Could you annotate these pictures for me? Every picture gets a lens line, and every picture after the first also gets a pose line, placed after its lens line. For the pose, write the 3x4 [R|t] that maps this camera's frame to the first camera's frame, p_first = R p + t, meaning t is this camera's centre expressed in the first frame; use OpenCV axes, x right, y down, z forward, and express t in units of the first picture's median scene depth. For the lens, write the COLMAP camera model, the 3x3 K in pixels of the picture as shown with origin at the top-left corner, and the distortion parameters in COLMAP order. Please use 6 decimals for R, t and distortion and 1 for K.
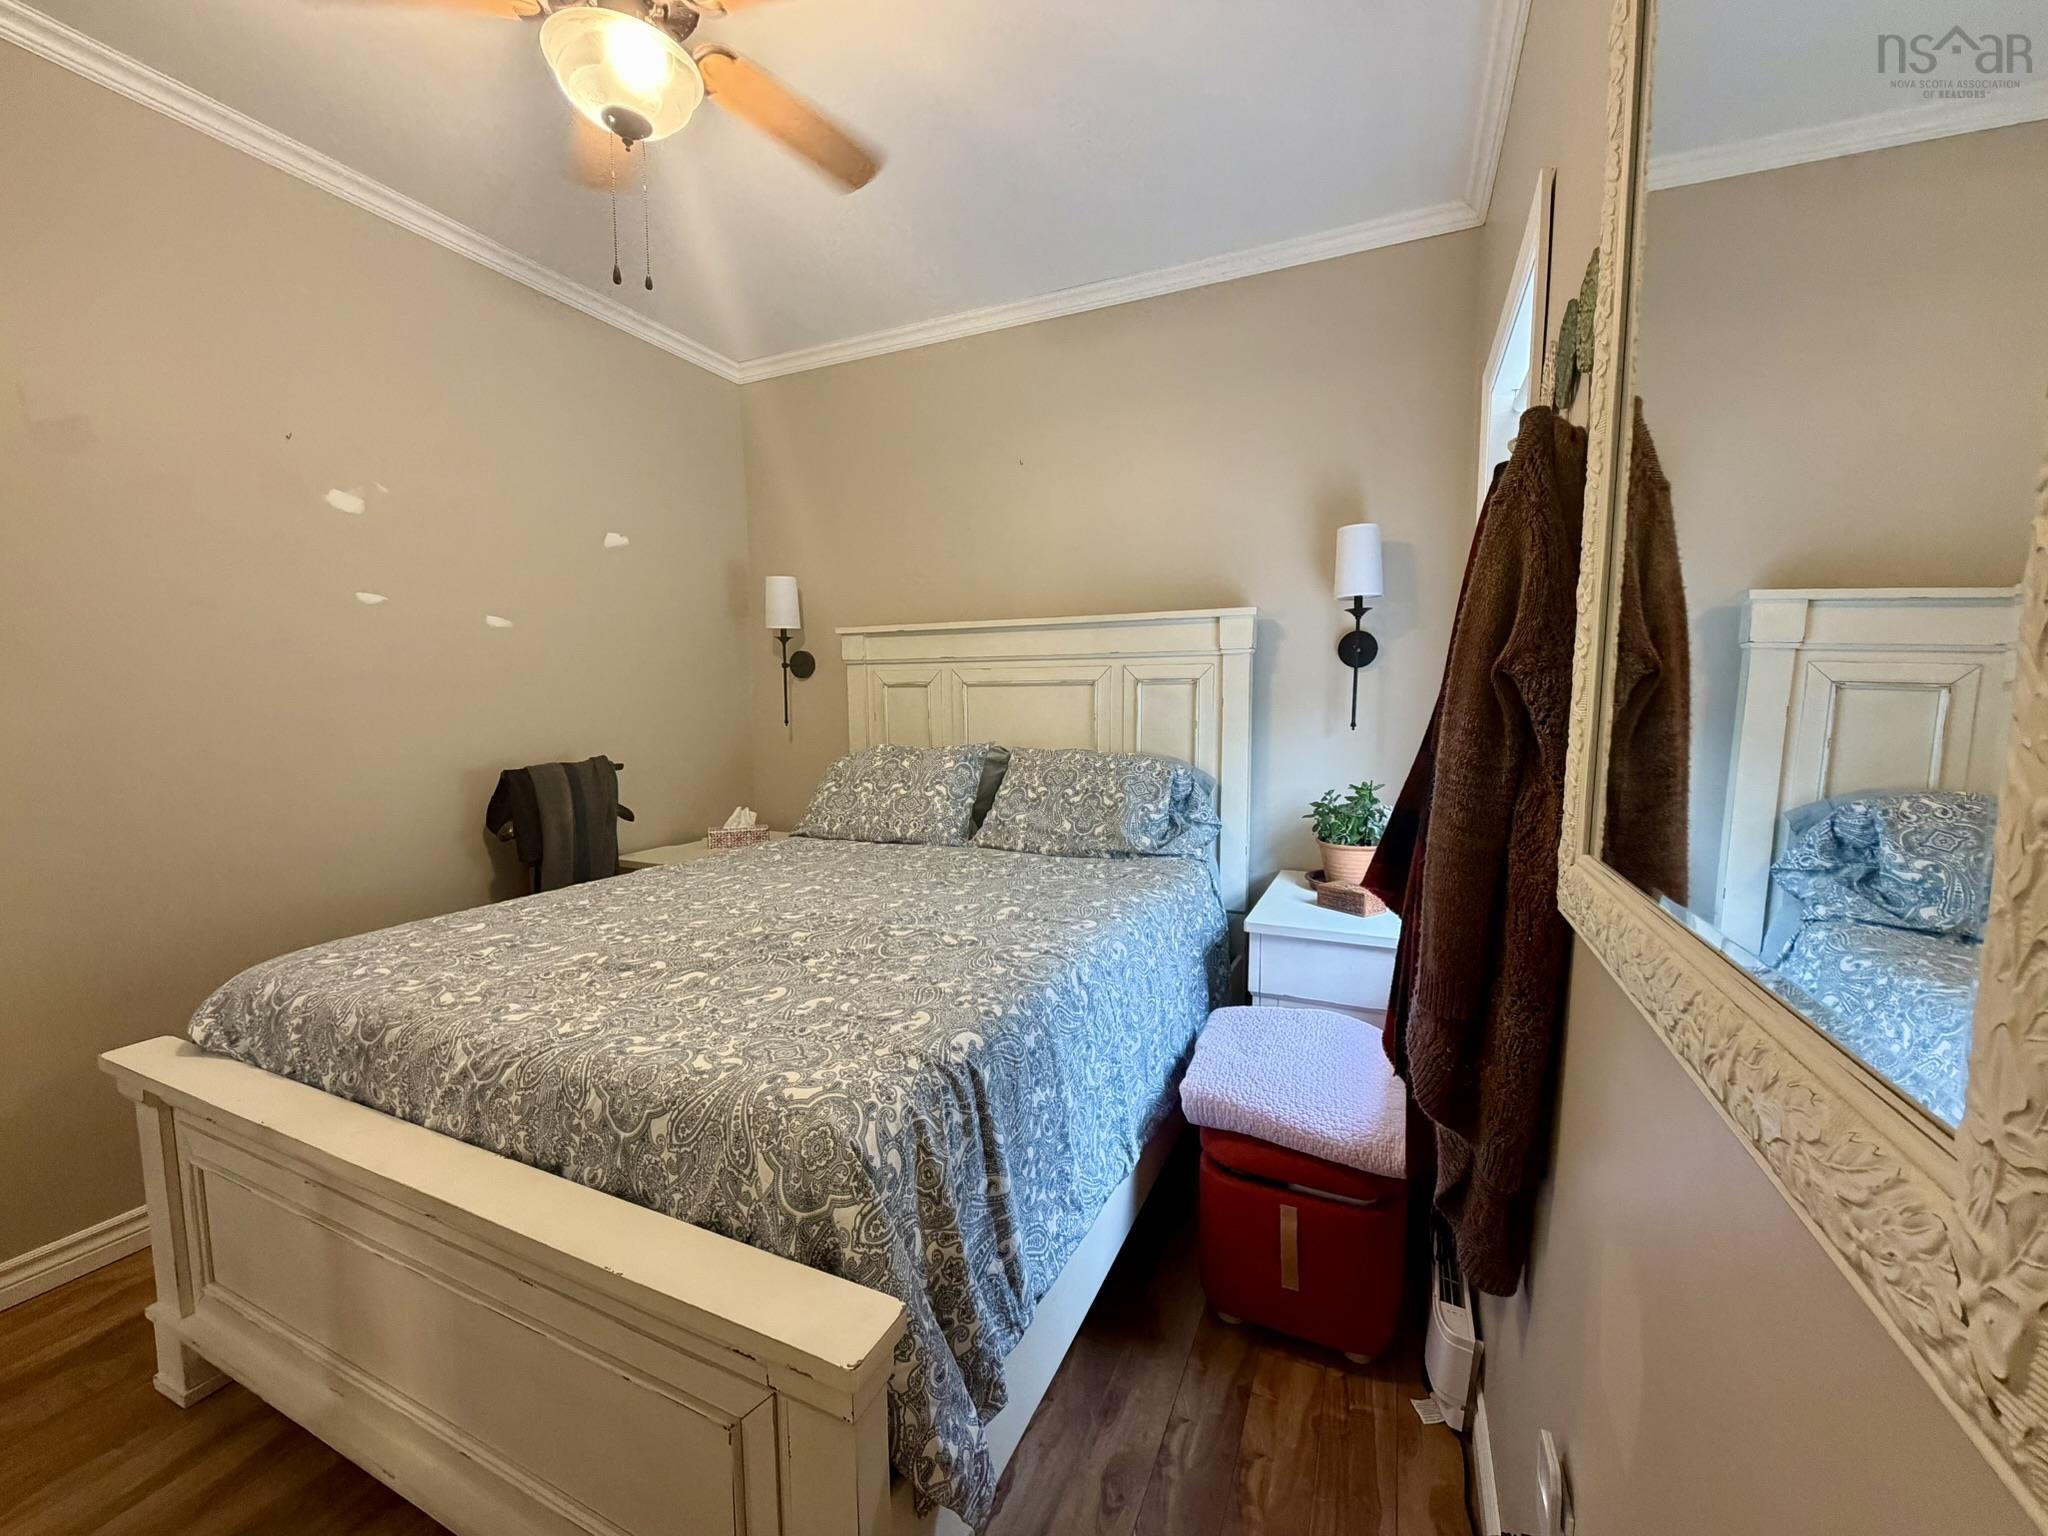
lens RADIAL K [[812.6, 0, 1024.0], [0, 812.6, 772.8], [0, 0, 1]] dist [0.000504, 0.000022]
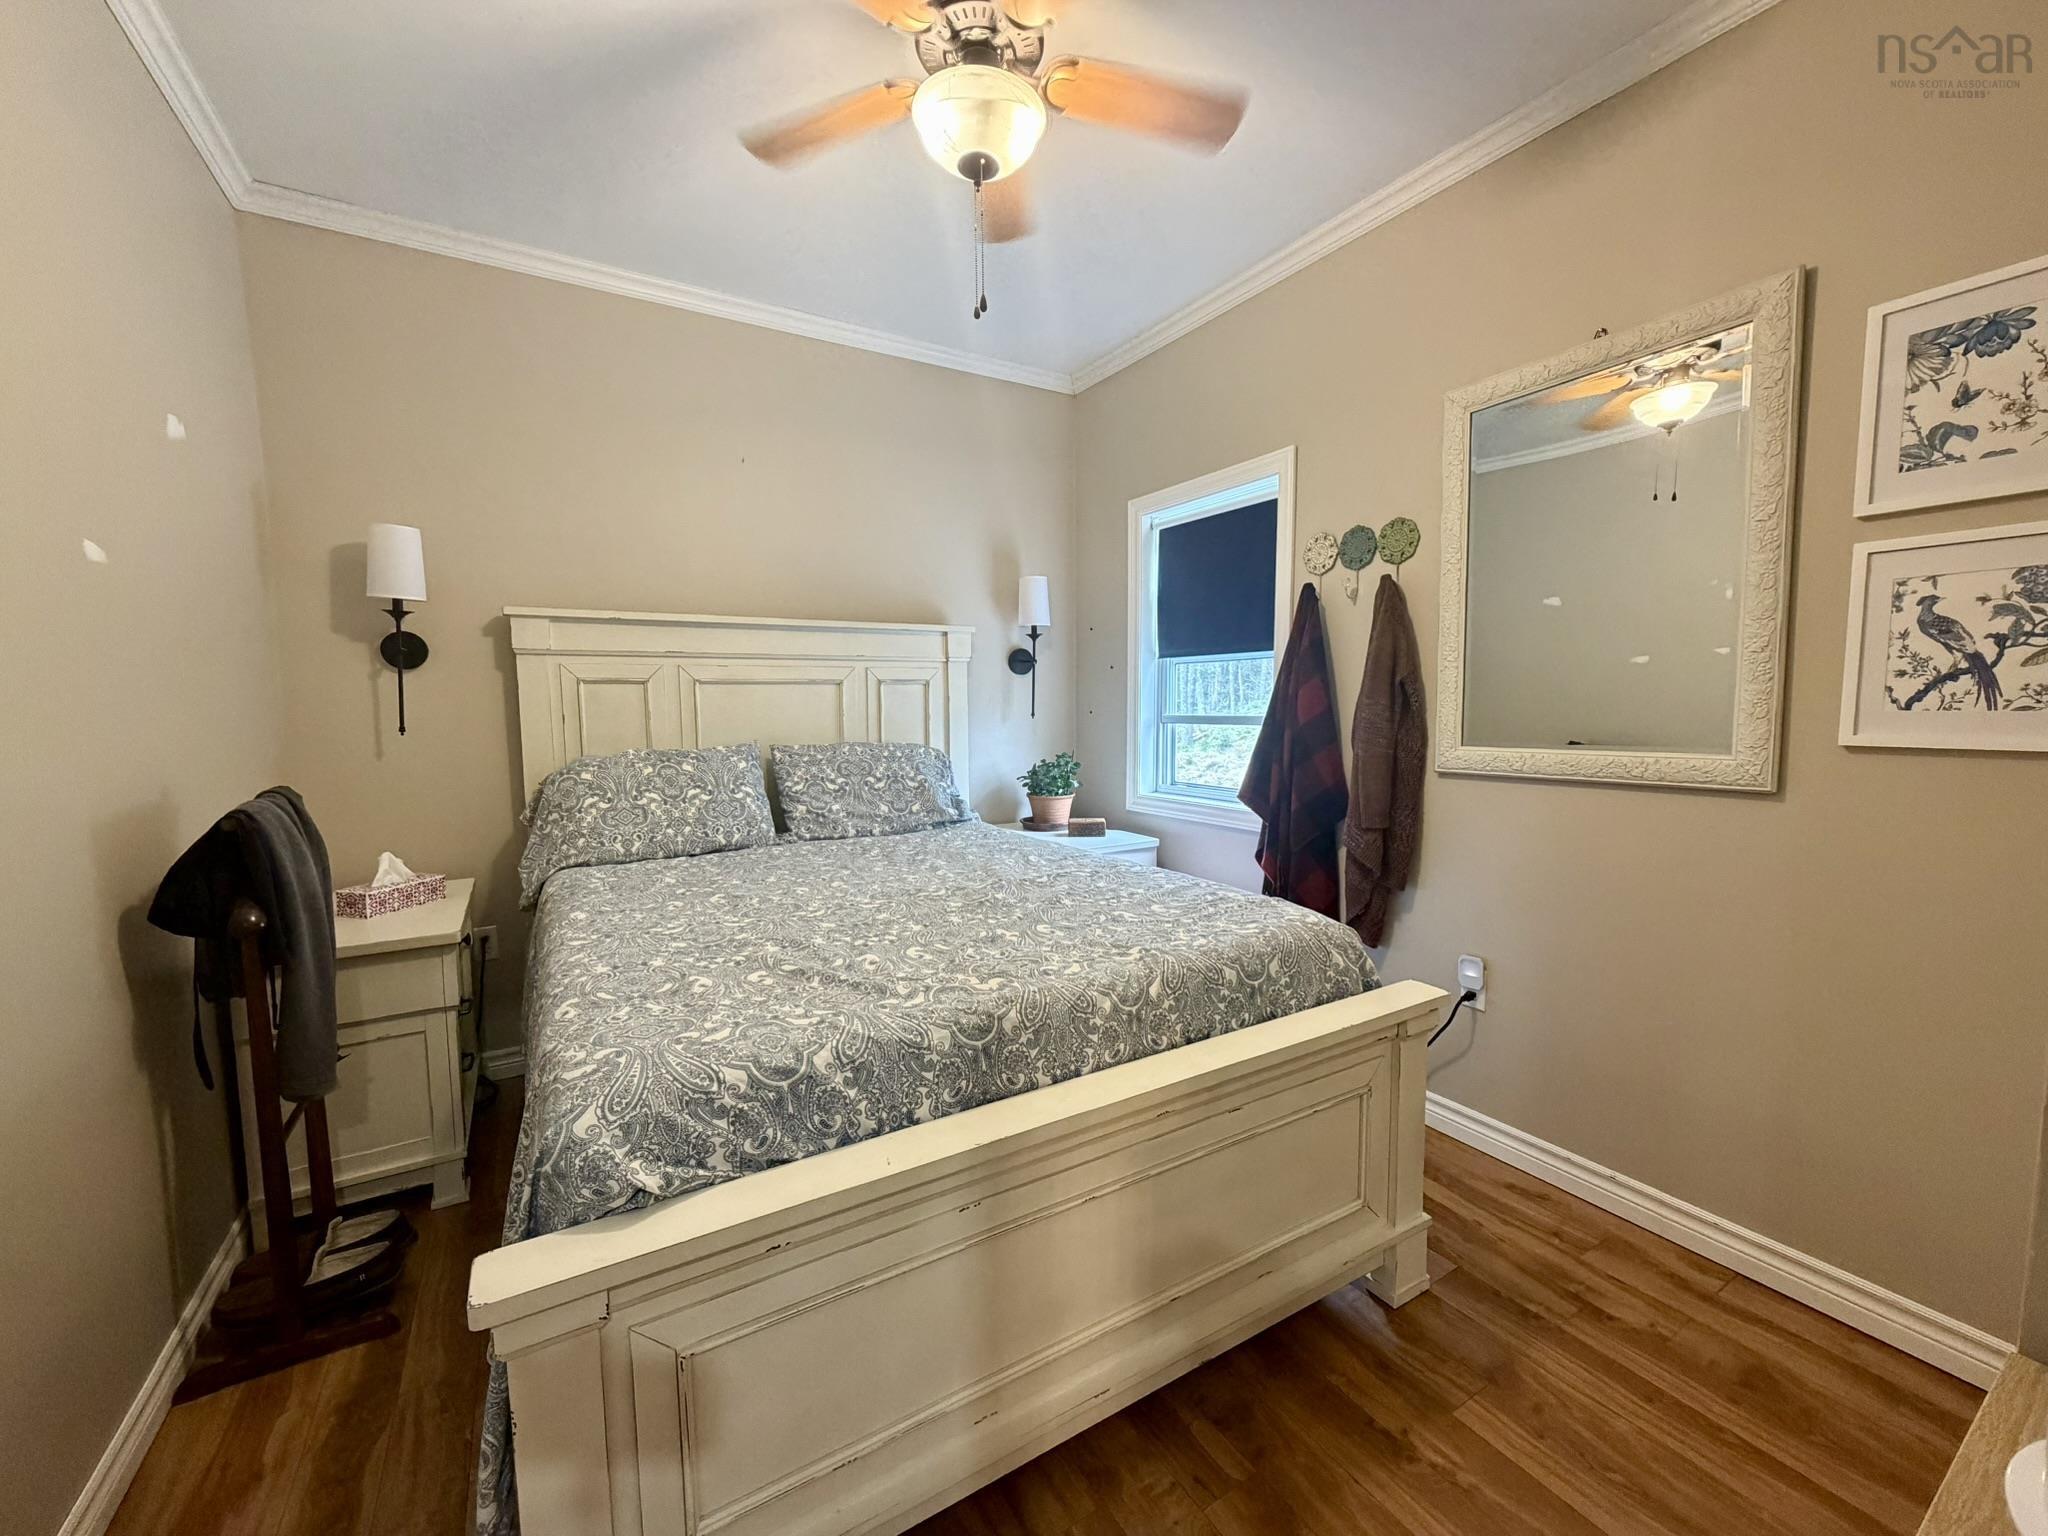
lens RADIAL K [[812.6, 0, 1025.9], [0, 812.6, 772.4], [0, 0, 1]] dist [0.000504, 0.000022]
pose [[0.566895, -0.073950, 0.820464, -0.746785], [0.079577, 0.996221, 0.034809, -0.008351], [-0.819937, 0.045557, 0.570638, 0.187815]]
